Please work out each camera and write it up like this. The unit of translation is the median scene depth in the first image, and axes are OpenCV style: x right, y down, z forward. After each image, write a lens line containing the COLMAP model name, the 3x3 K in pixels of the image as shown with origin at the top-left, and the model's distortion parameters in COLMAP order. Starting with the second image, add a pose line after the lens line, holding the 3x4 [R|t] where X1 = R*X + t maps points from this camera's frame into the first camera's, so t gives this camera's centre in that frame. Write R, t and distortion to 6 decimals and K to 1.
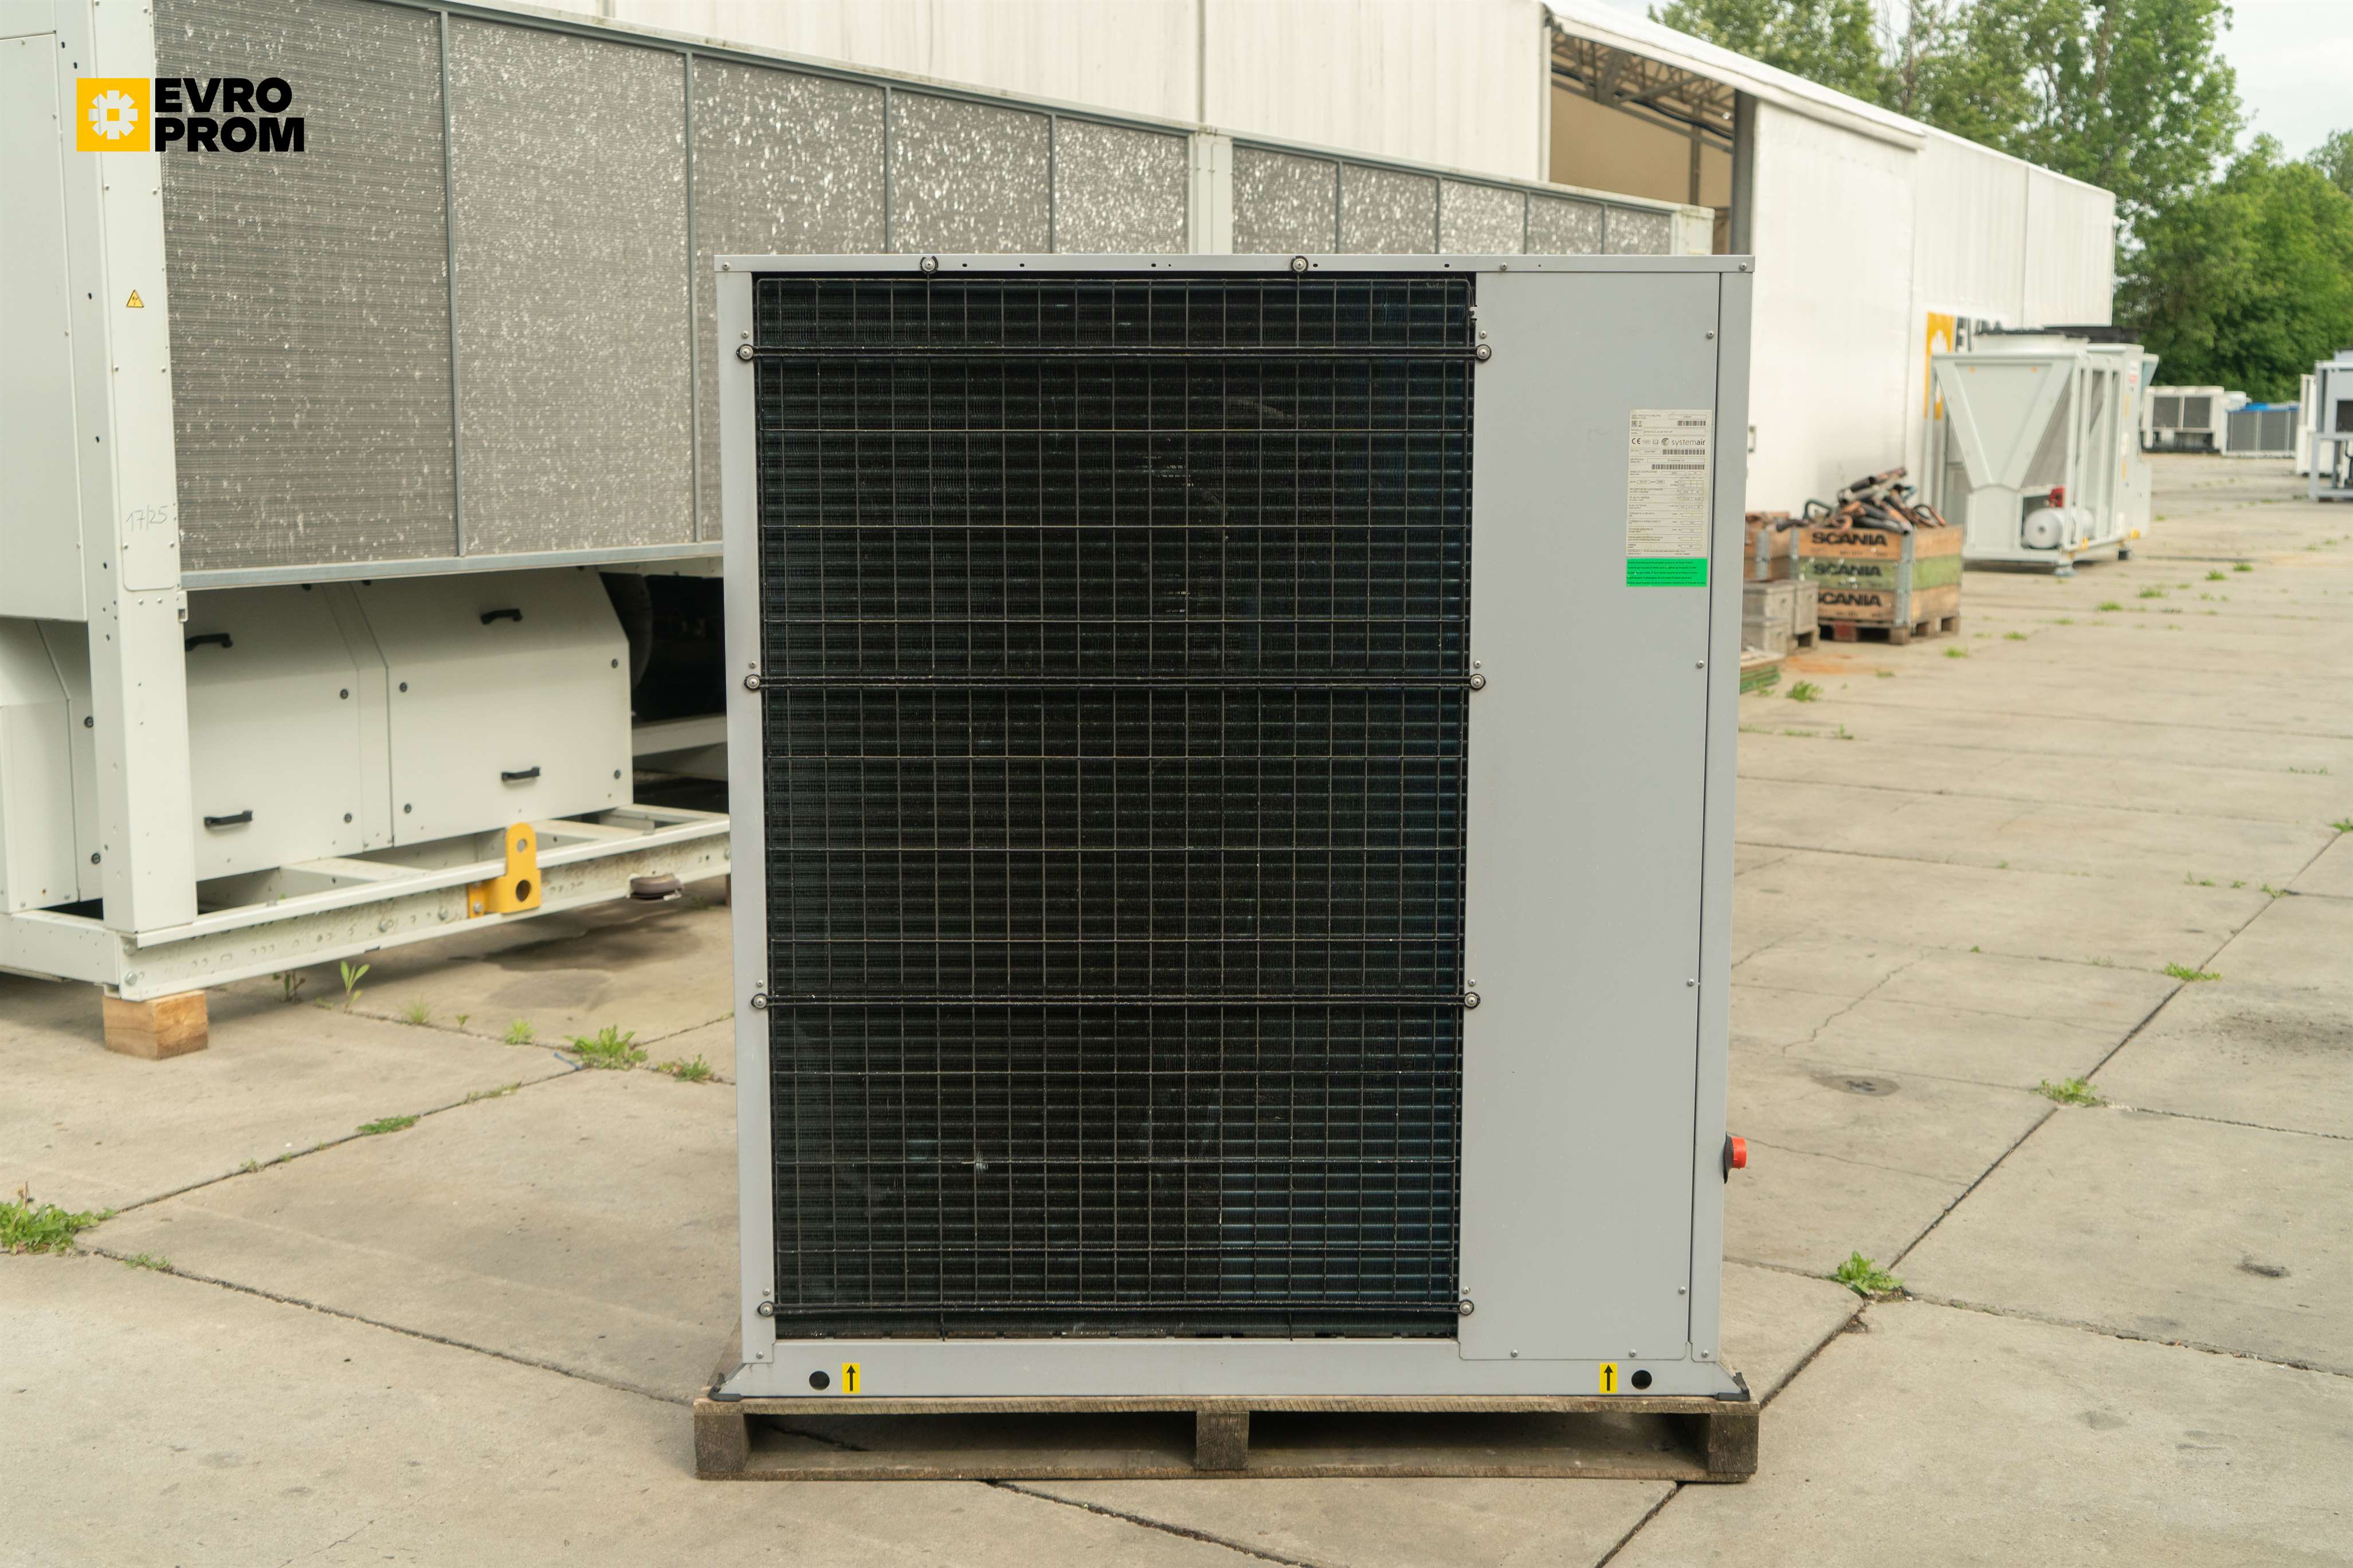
lens RADIAL K [[2556.6, 0, 1176.9], [0, 2556.6, 770.5], [0, 0, 1]] dist [0.020750, 0.000000]
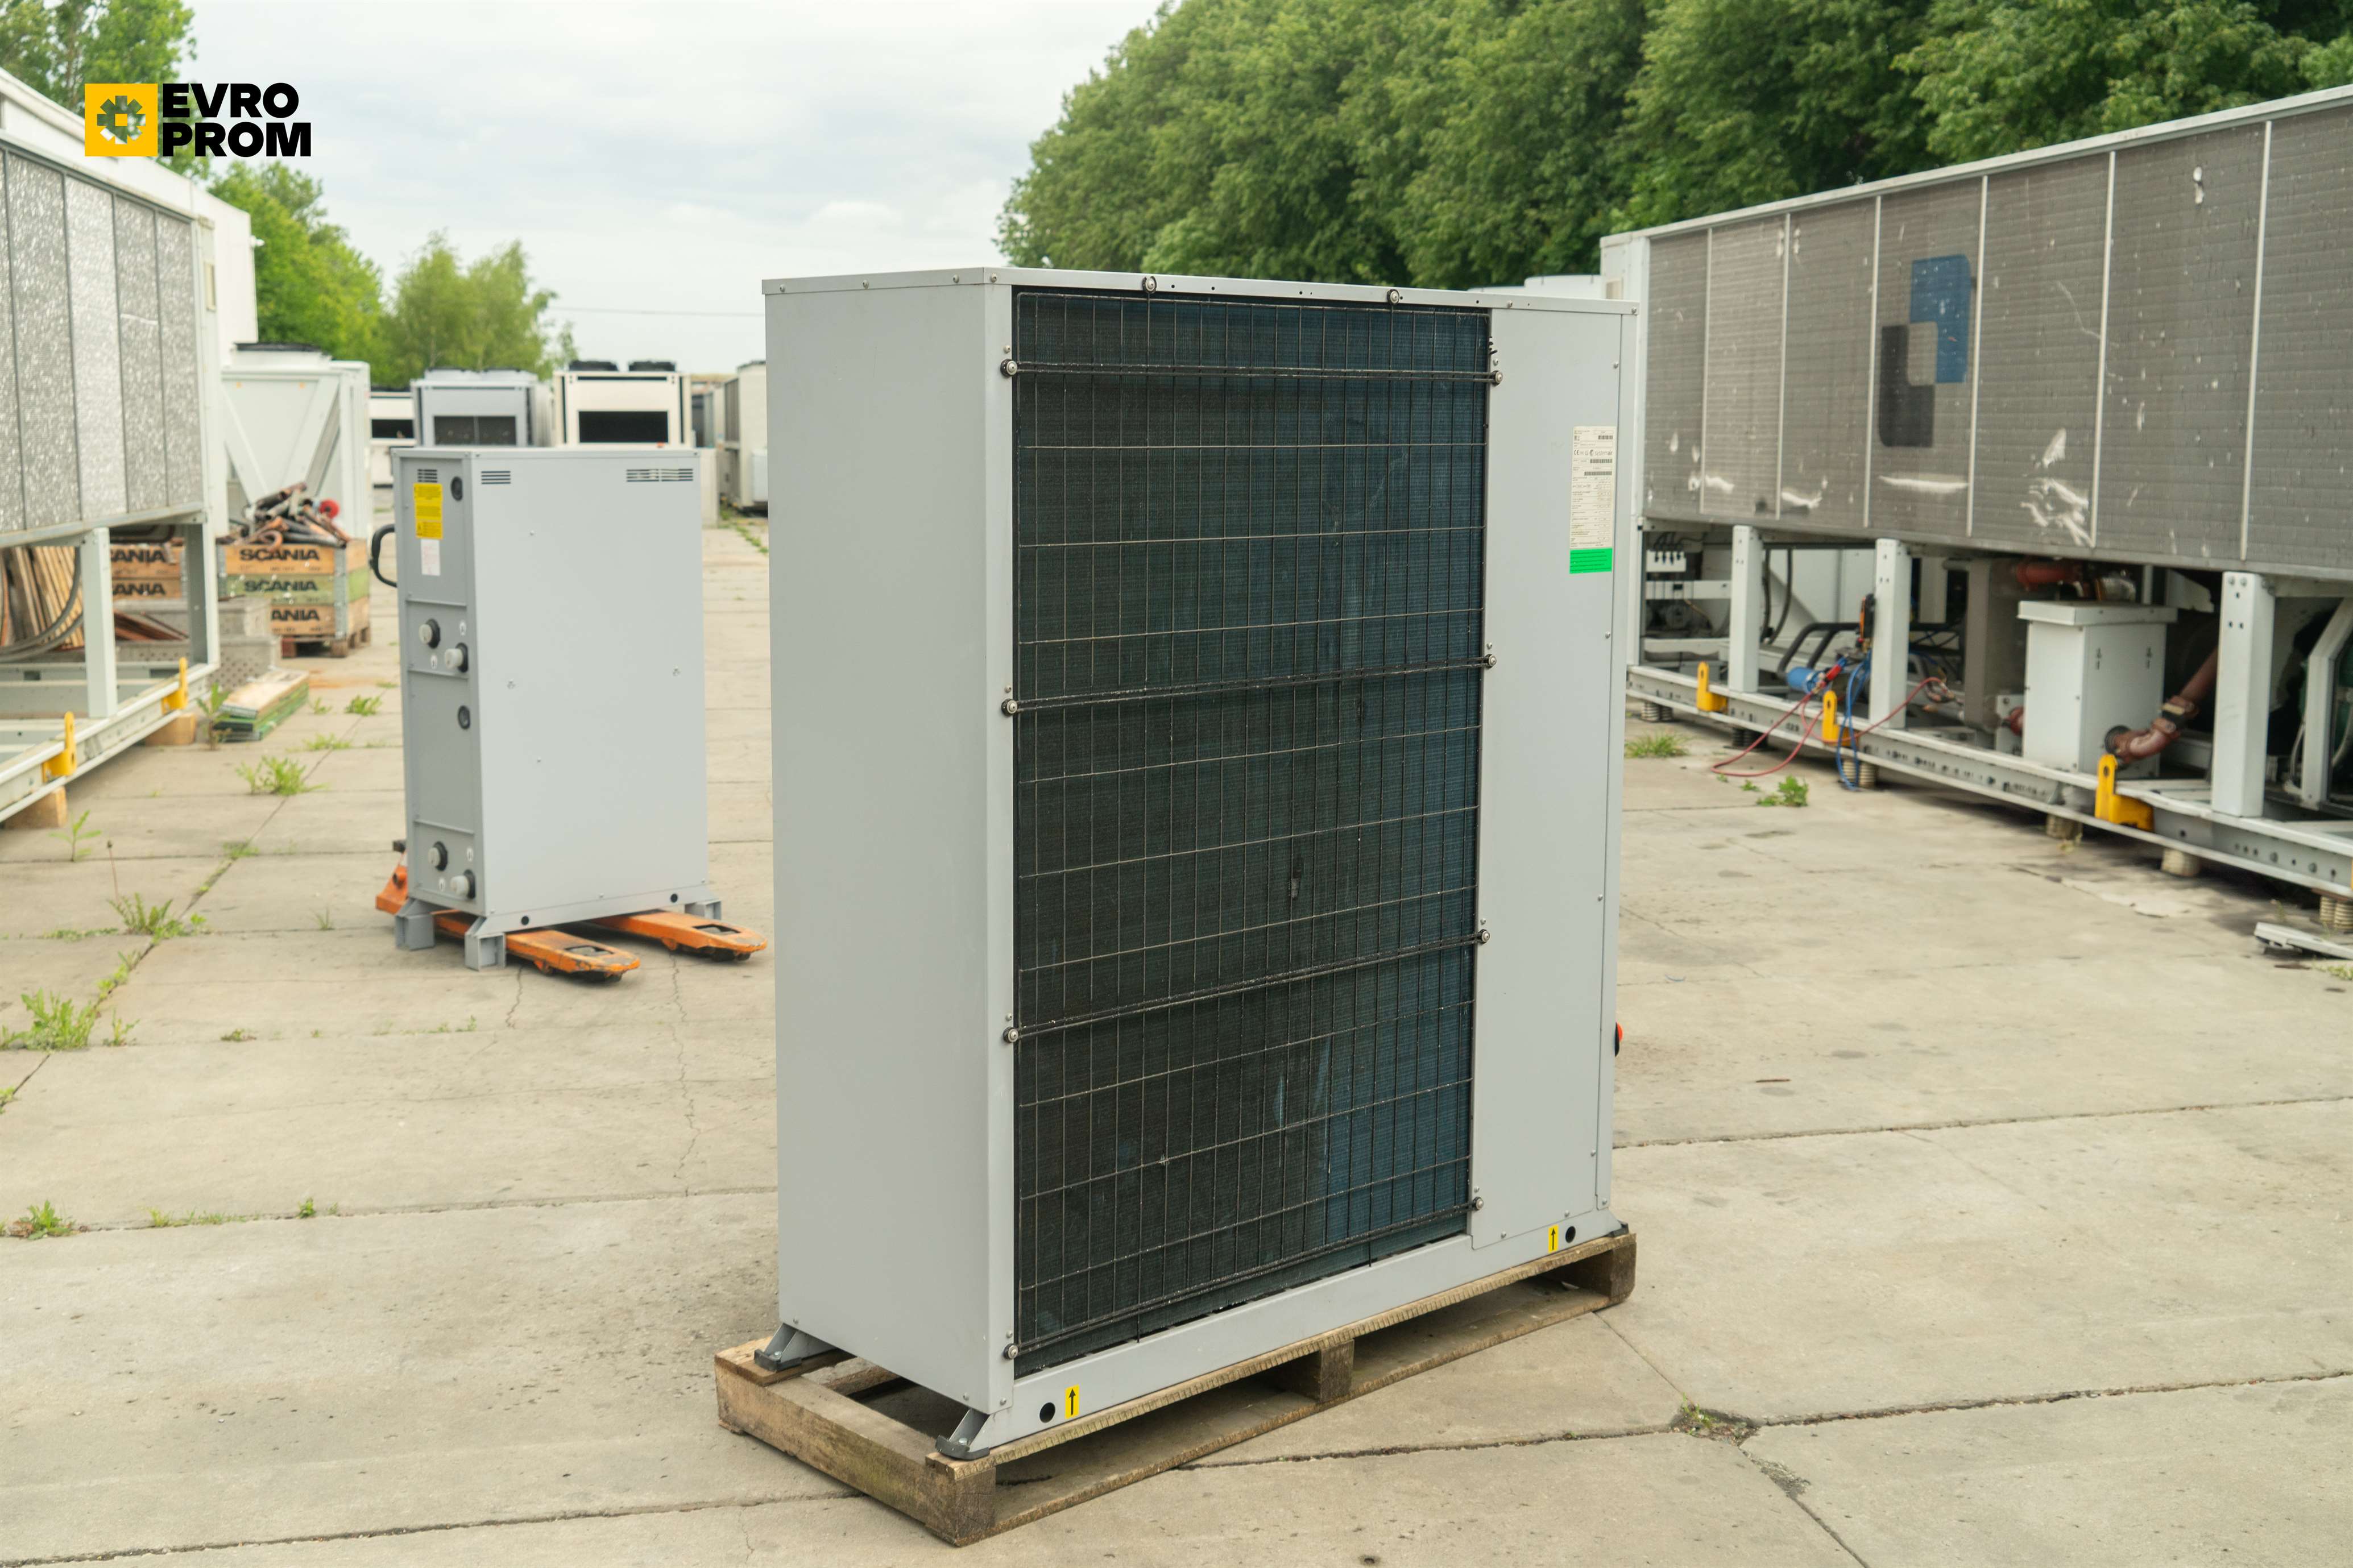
lens RADIAL K [[2489.7, 0, 1180.7], [0, 2489.7, 787.3], [0, 0, 1]] dist [0.011809, 0.000000]
pose [[0.746136, -0.097006, 0.658688, -0.704589], [0.094010, 0.994767, 0.040010, -0.034605], [-0.659123, 0.032070, 0.751351, 0.235892]]
